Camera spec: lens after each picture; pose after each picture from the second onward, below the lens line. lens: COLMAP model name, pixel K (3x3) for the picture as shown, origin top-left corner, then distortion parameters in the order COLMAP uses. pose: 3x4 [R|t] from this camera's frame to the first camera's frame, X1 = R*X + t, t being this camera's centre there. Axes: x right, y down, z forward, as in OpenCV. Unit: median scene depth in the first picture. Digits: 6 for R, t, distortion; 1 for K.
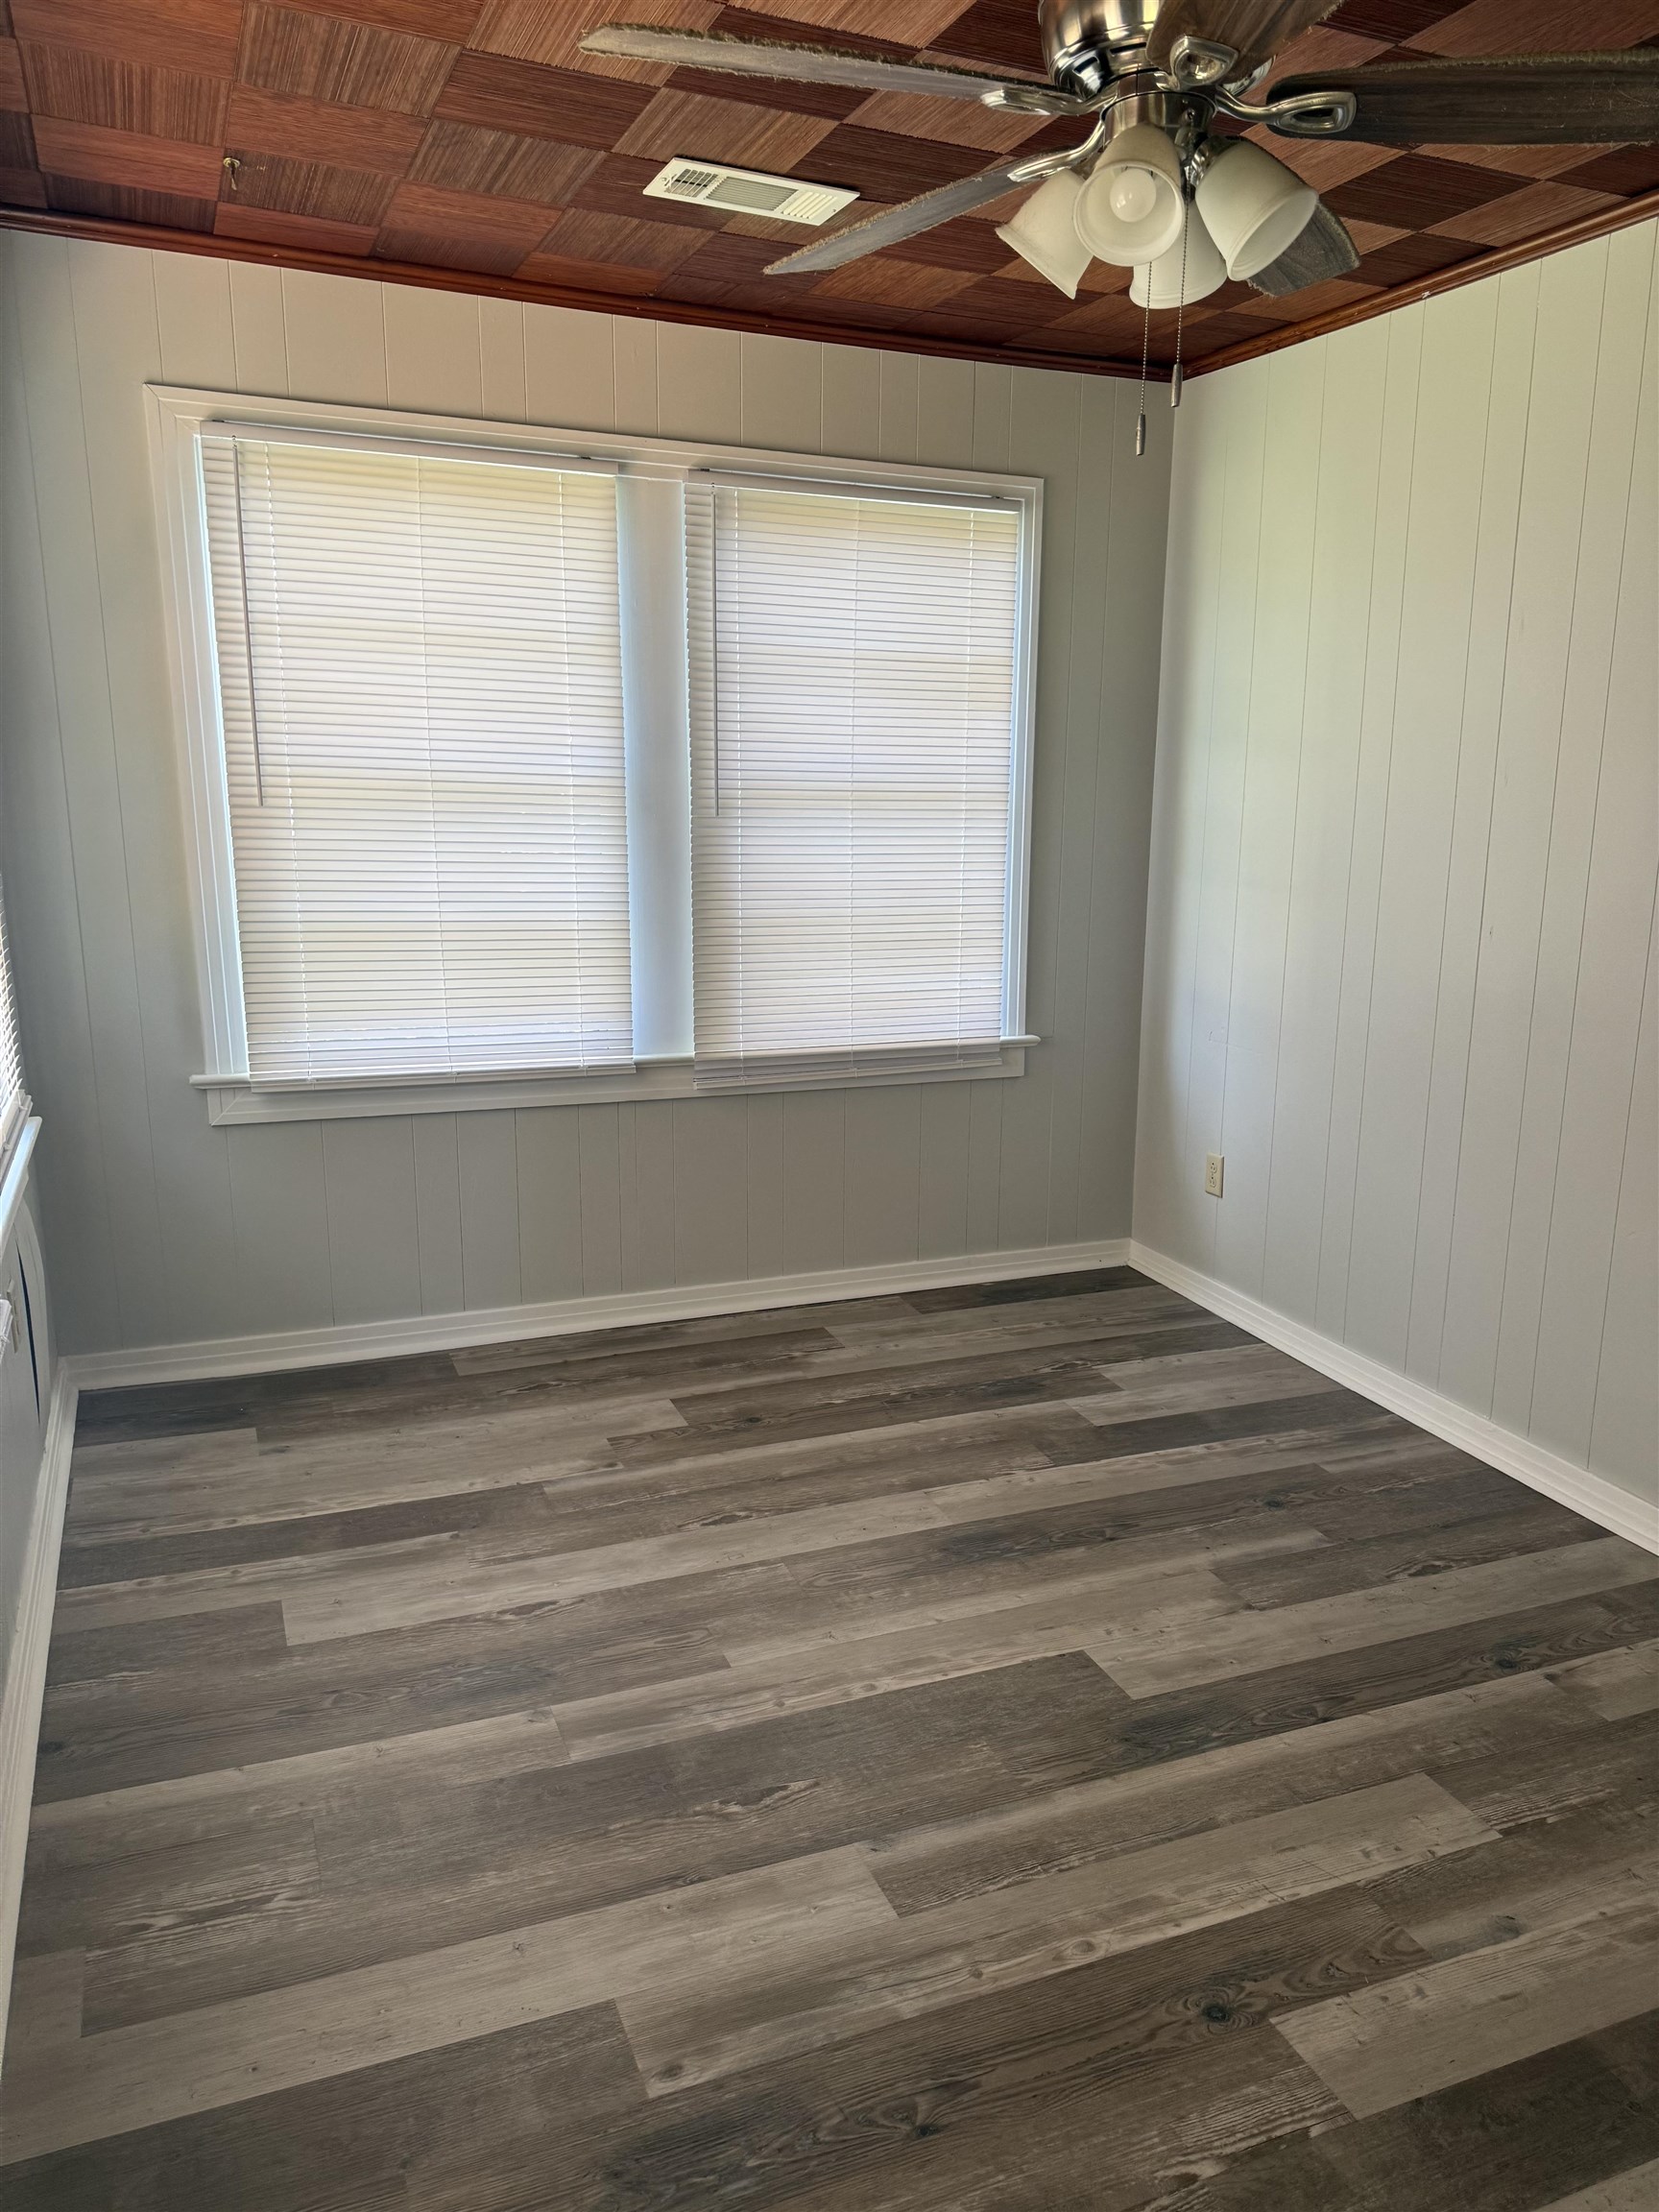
lens RADIAL K [[1572.8, 0, 826.4], [0, 1572.8, 1099.9], [0, 0, 1]] dist [0.124136, -0.191606]
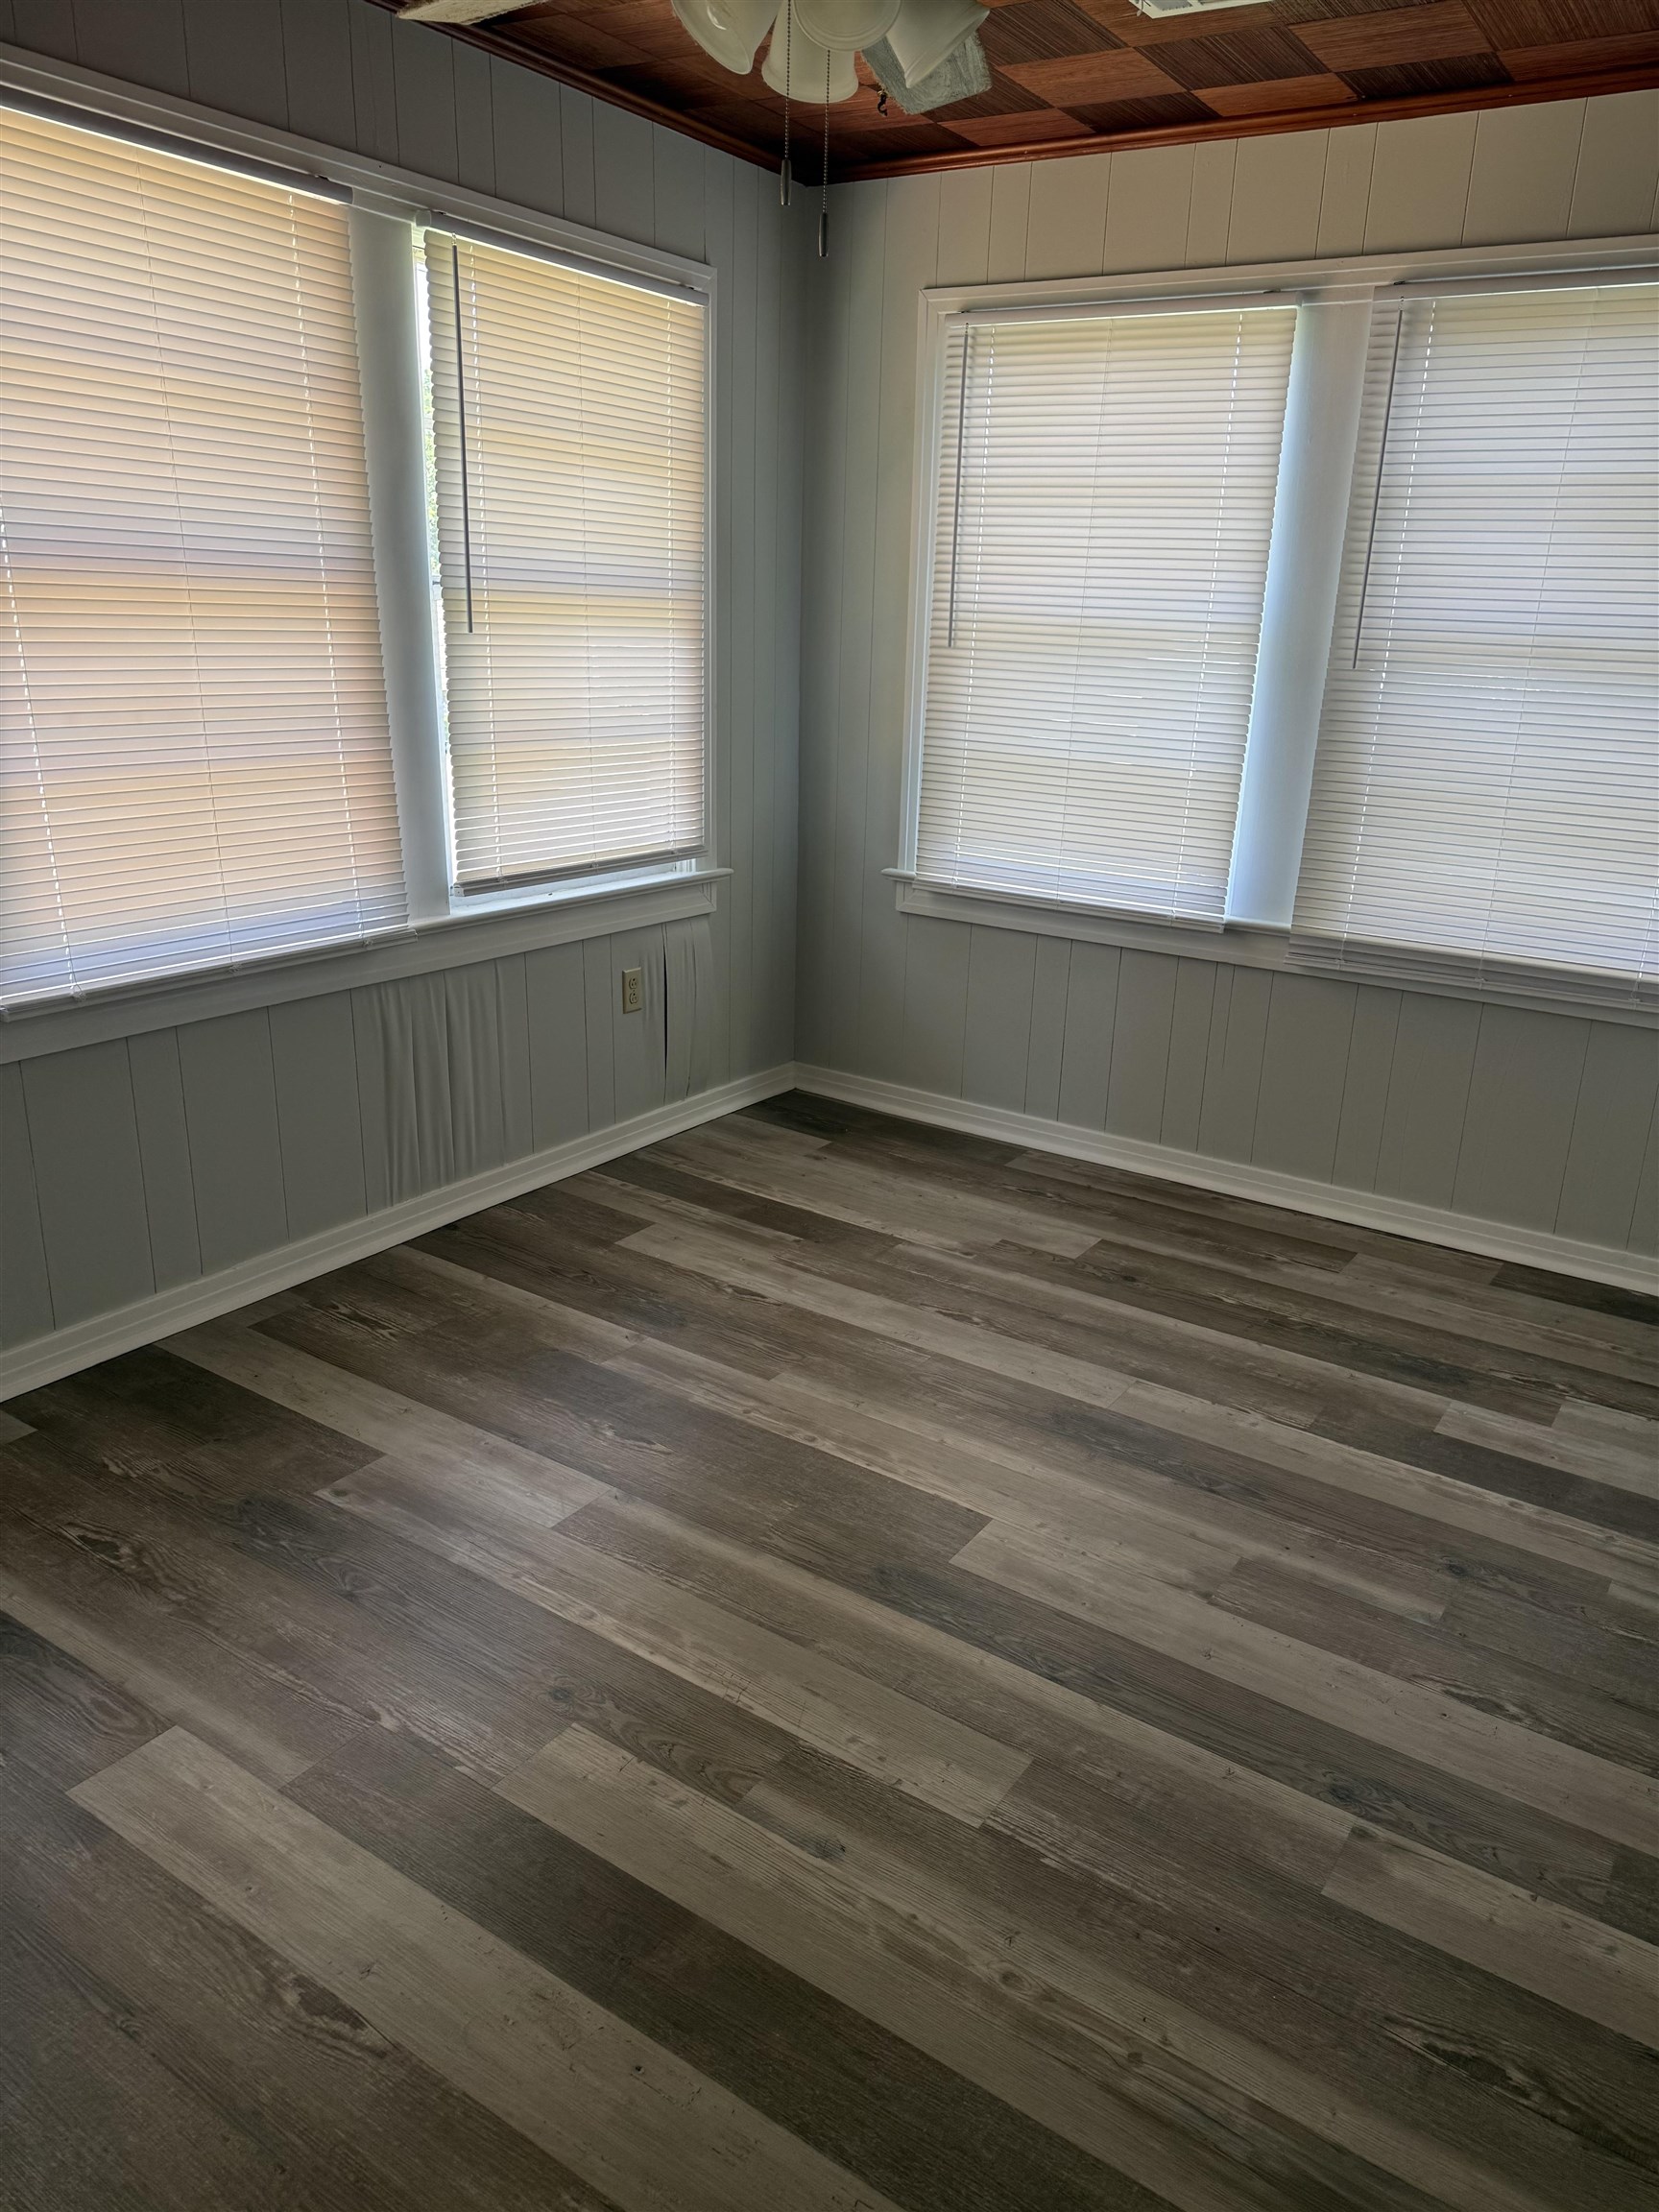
lens RADIAL K [[1572.8, 0, 826.4], [0, 1572.8, 1099.9], [0, 0, 1]] dist [0.124136, -0.191606]
pose [[0.548961, 0.249428, -0.797764, 0.655122], [-0.203470, 0.965604, 0.161892, -0.031344], [0.810704, 0.073449, 0.580830, 0.269768]]
